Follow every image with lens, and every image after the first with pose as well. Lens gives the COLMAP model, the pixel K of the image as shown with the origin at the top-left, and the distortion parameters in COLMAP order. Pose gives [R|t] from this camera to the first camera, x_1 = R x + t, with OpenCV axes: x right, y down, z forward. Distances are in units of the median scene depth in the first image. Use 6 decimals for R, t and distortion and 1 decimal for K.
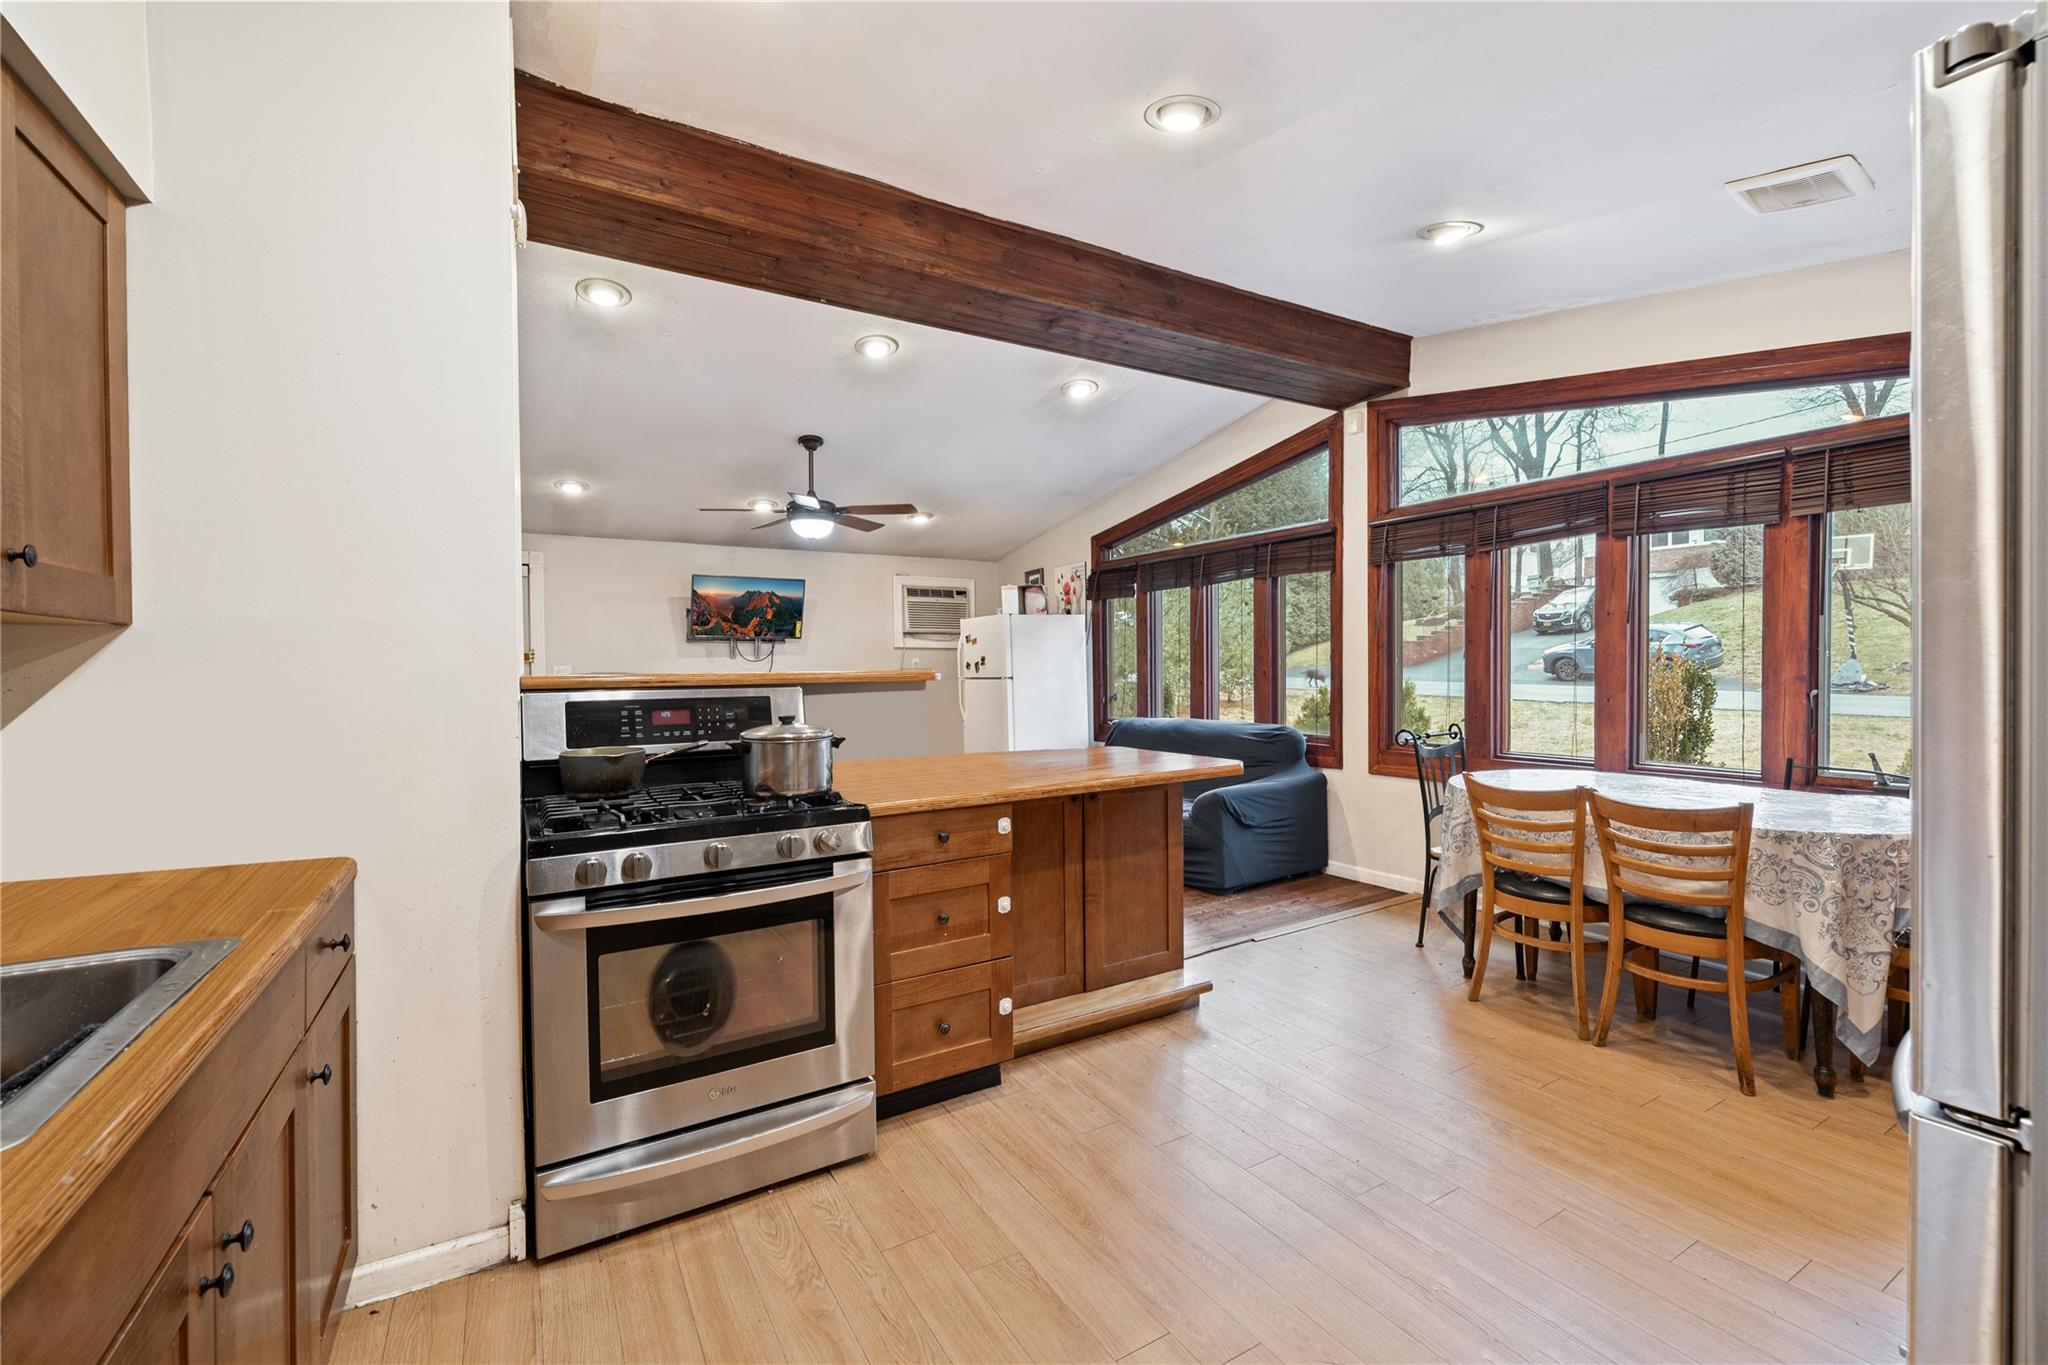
lens RADIAL K [[869.8, 0, 1026.5], [0, 869.8, 681.2], [0, 0, 1]] dist [0.000495, 0.000799]
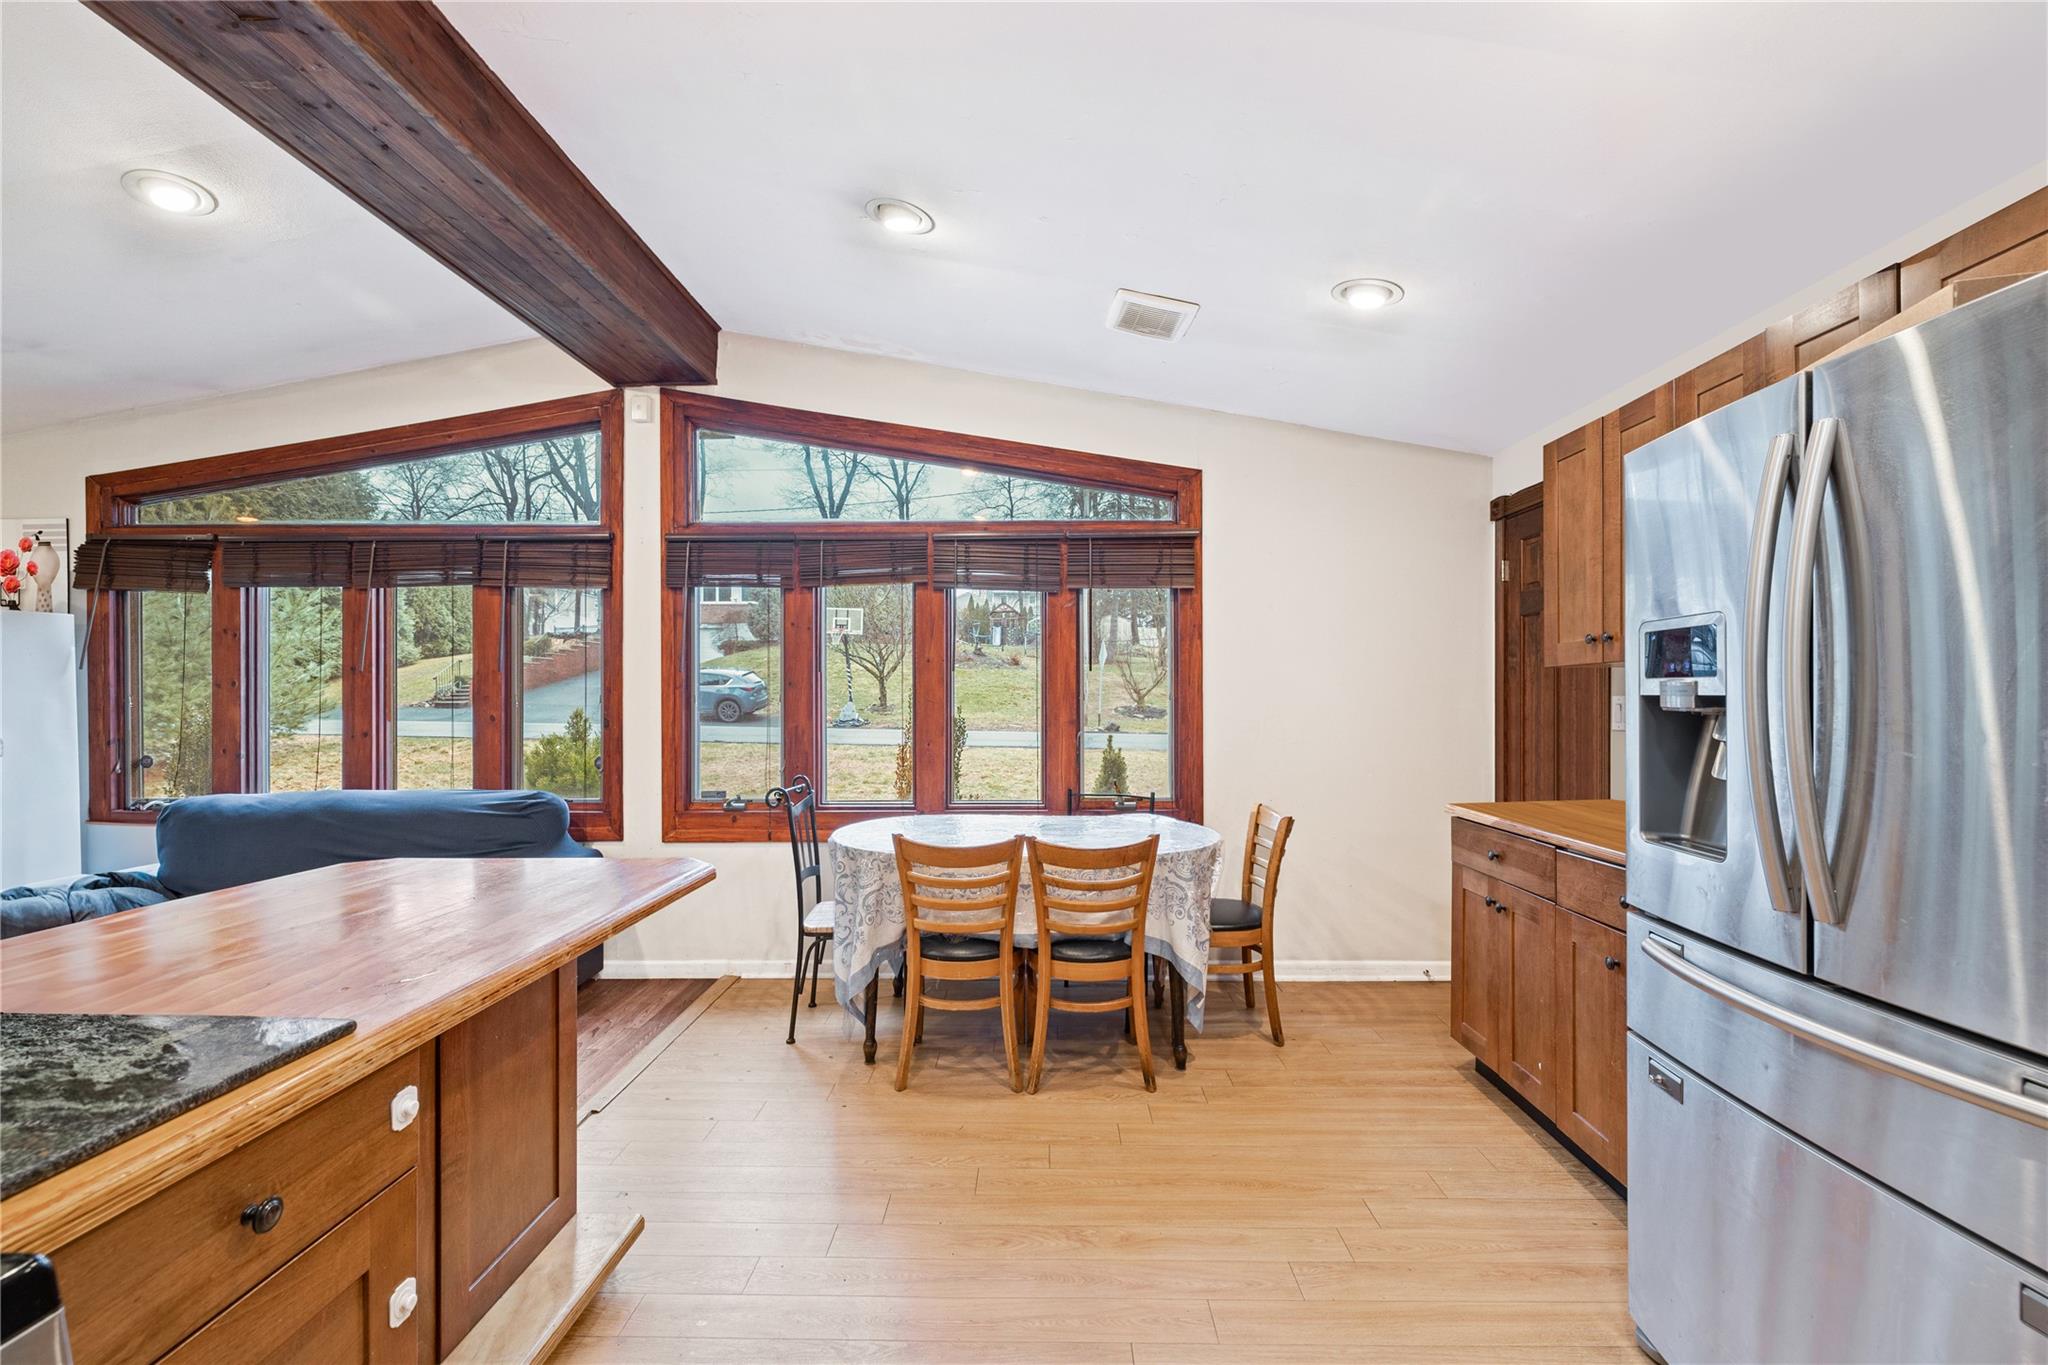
lens RADIAL K [[869.8, 0, 1034.9], [0, 869.8, 701.9], [0, 0, 1]] dist [0.000495, 0.000799]
pose [[0.526276, 0.007834, 0.850278, -0.133663], [0.009916, 0.999833, -0.015349, -0.010651], [-0.850256, 0.016509, 0.526110, 0.316569]]
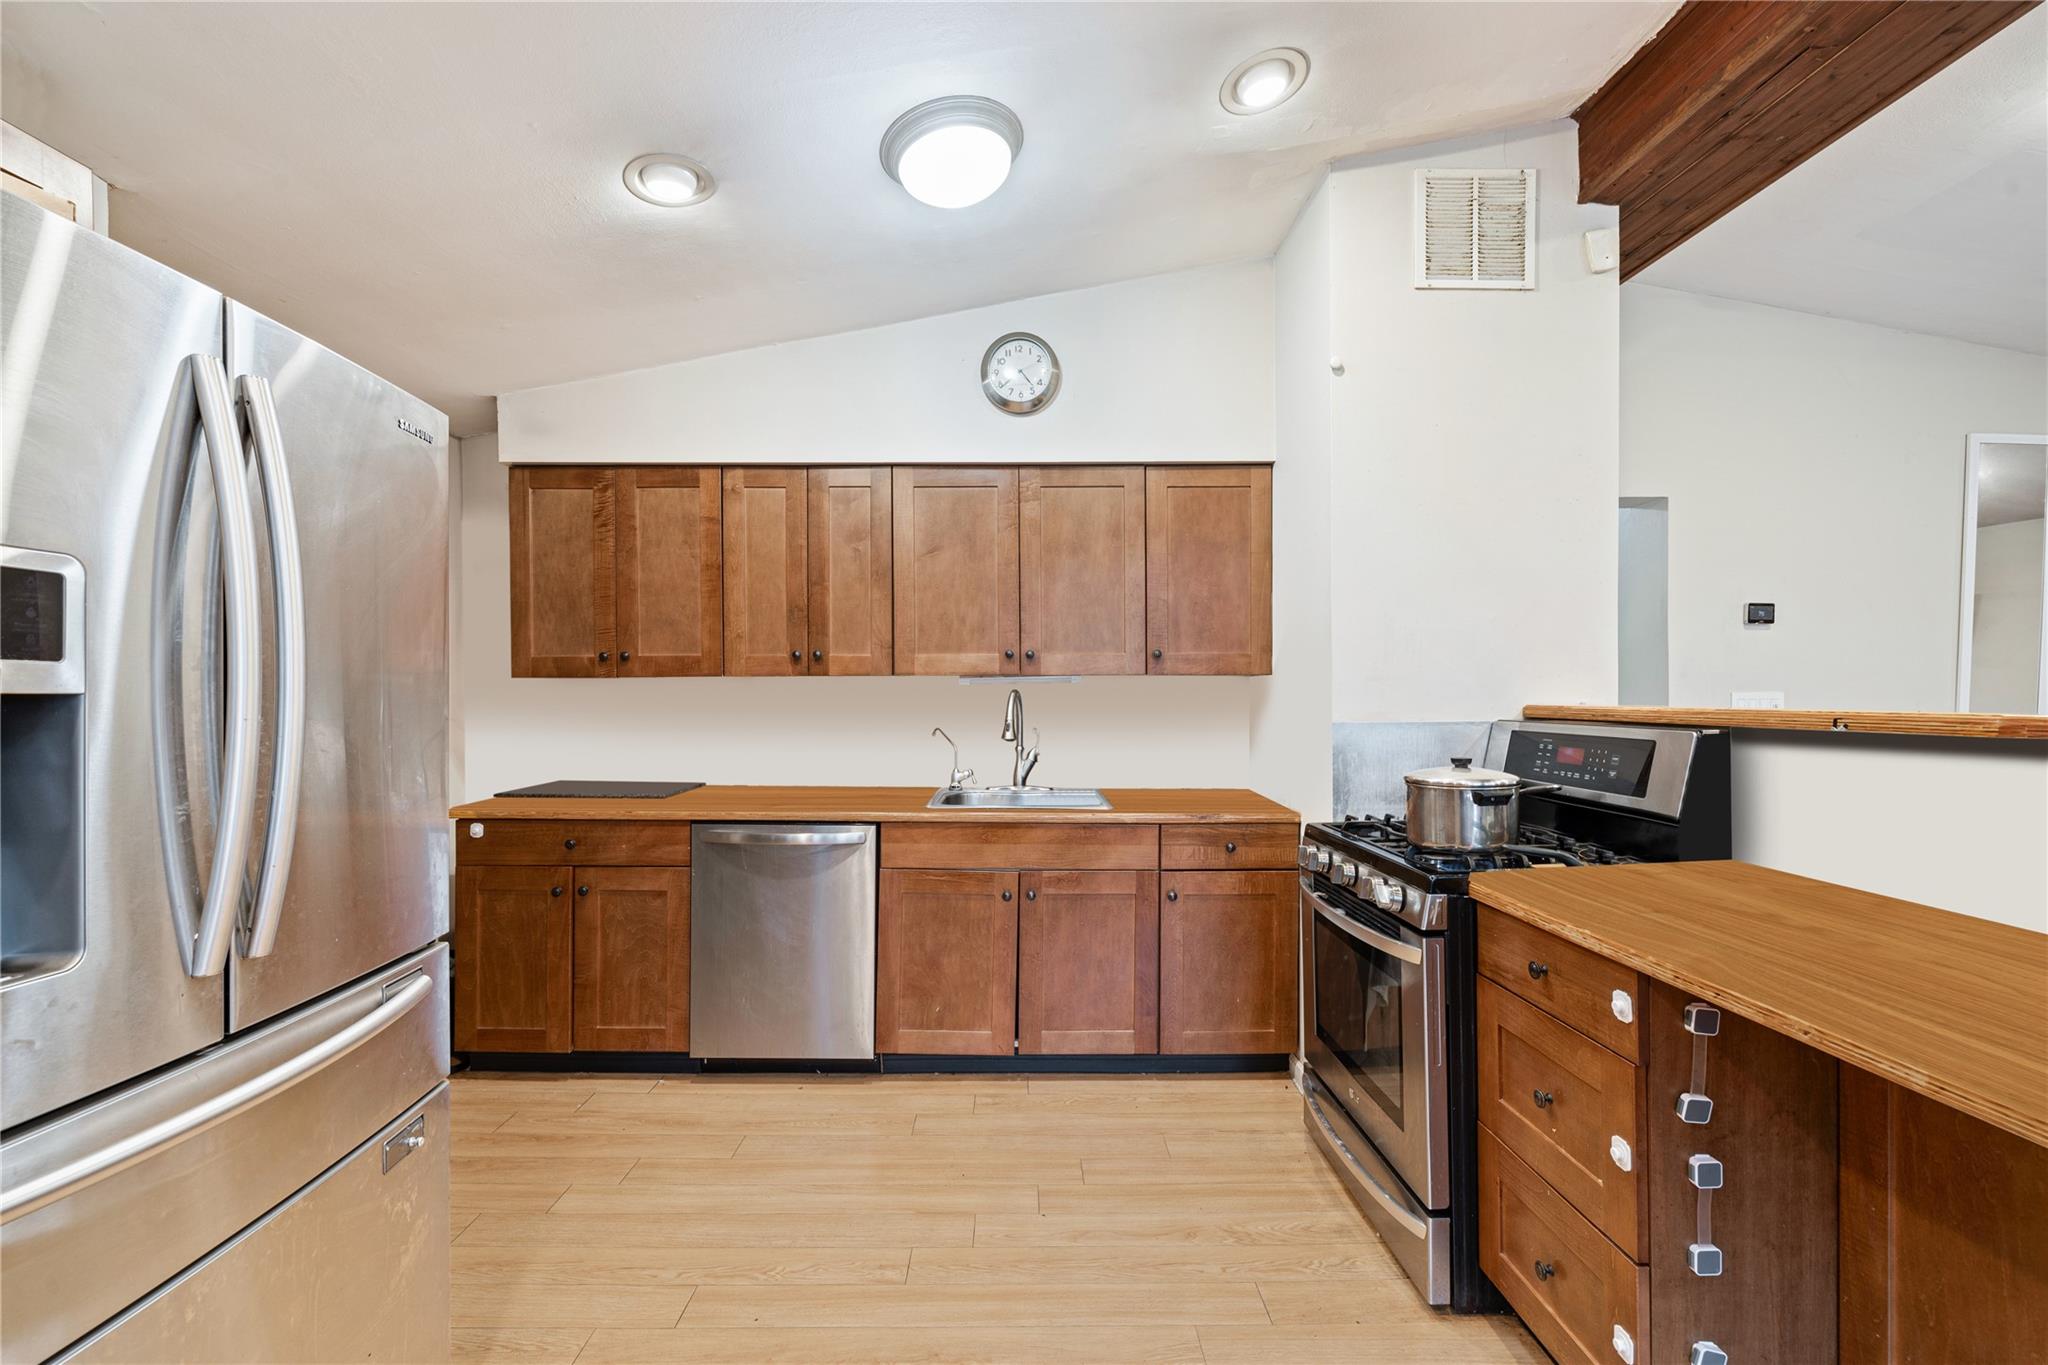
lens RADIAL K [[869.8, 0, 1024.3], [0, 869.8, 698.3], [0, 0, 1]] dist [0.000495, 0.000799]
pose [[-0.500450, 0.021853, -0.865490, 0.375436], [-0.004135, 0.999610, 0.027630, -0.022942], [0.865756, 0.017406, -0.500164, 0.570465]]
